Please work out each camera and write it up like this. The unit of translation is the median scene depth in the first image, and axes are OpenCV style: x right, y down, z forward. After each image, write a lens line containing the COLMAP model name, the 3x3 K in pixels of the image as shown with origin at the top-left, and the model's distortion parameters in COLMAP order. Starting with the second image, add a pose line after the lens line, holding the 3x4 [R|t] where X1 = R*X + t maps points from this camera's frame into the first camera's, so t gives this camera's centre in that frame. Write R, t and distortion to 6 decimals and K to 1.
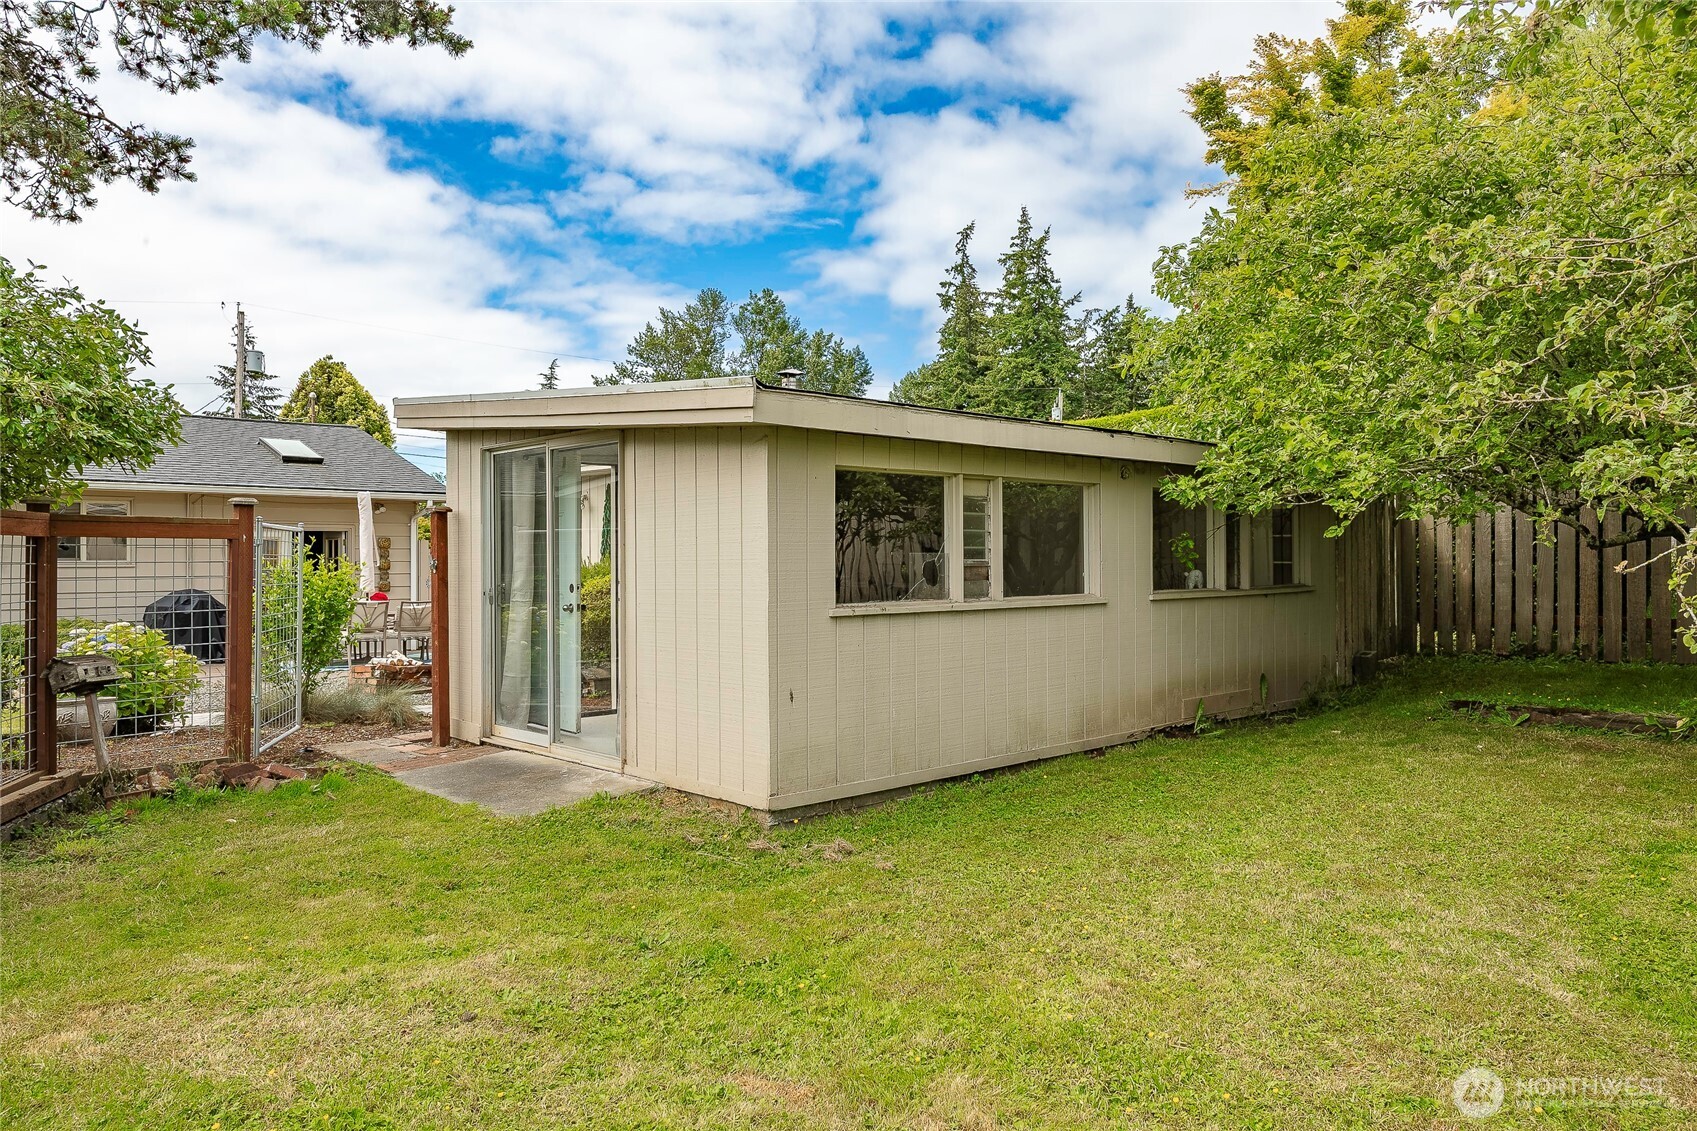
lens RADIAL K [[1169.6, 0, 848.5], [0, 1169.6, 565.5], [0, 0, 1]] dist [-0.001705, -0.000678]
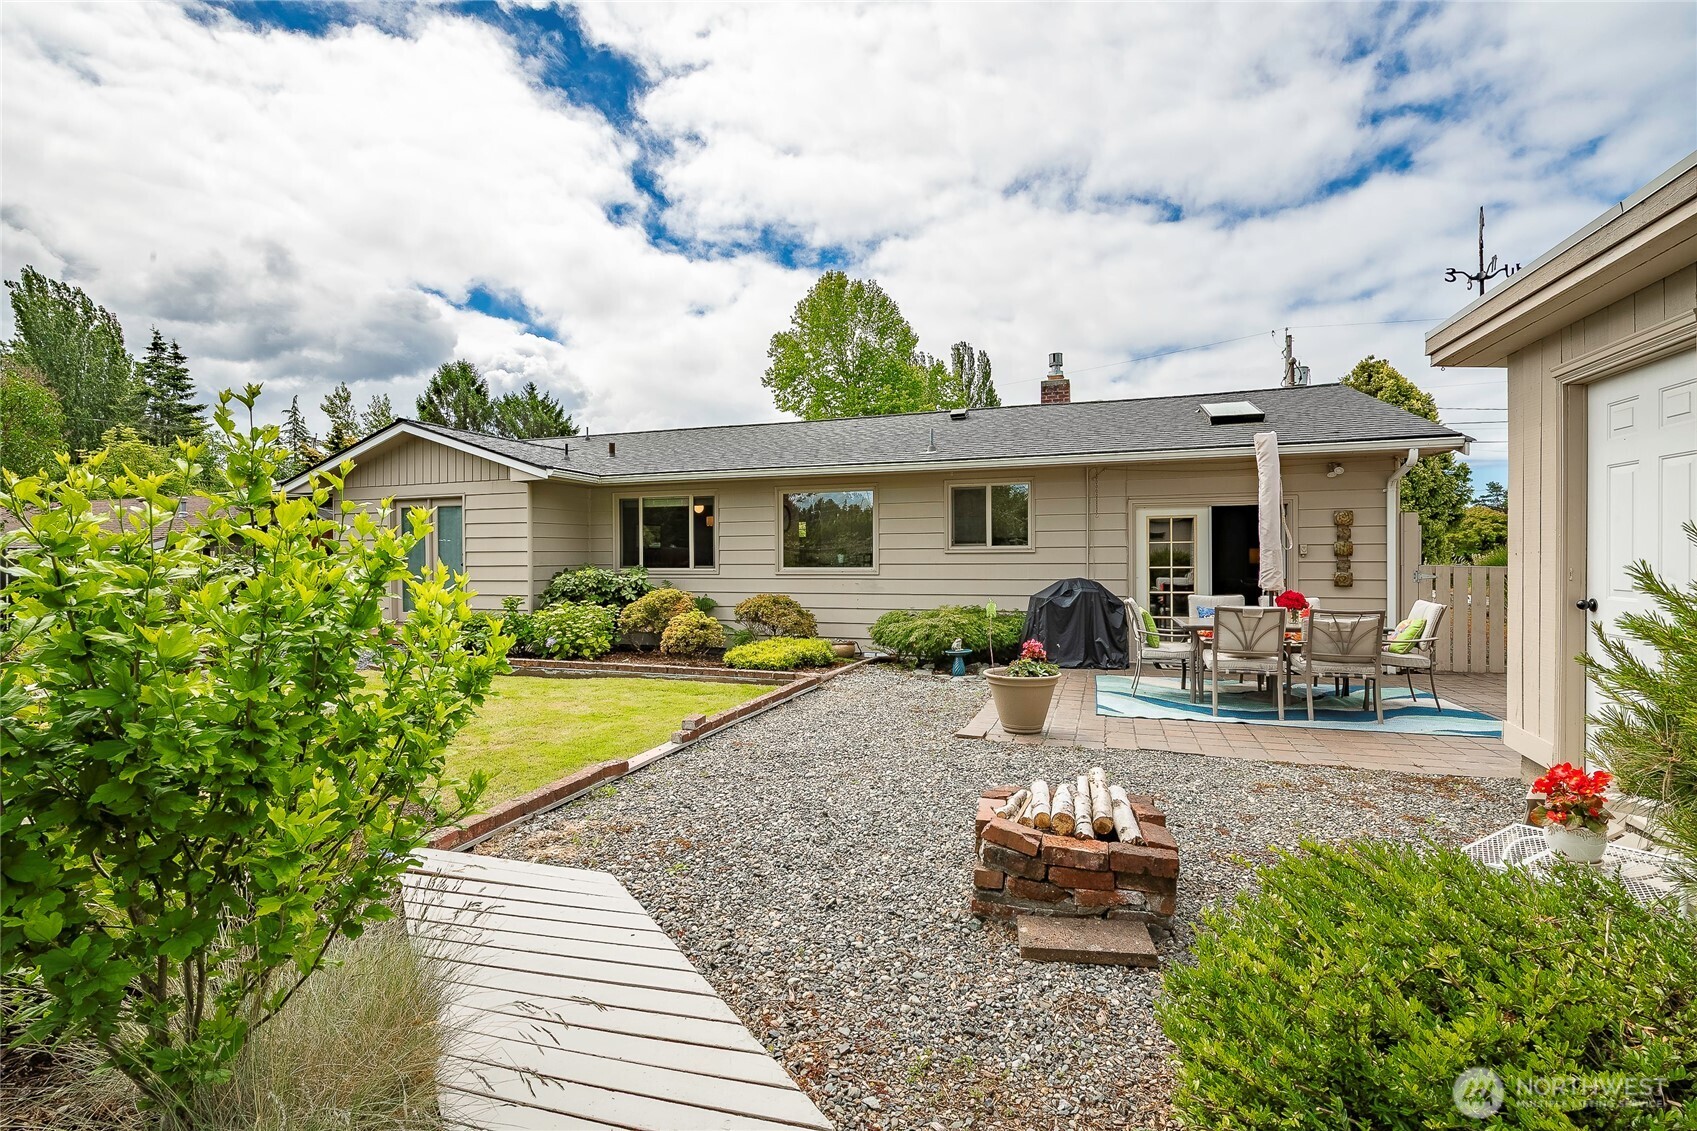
lens RADIAL K [[764.5, 0, 849.7], [0, 764.5, 560.3], [0, 0, 1]] dist [-0.000118, 0.000034]
pose [[0.481143, 0.004643, -0.876630, -0.137853], [-0.005772, 0.999981, 0.002129, 0.006403], [0.876623, 0.004036, 0.481161, 0.522265]]
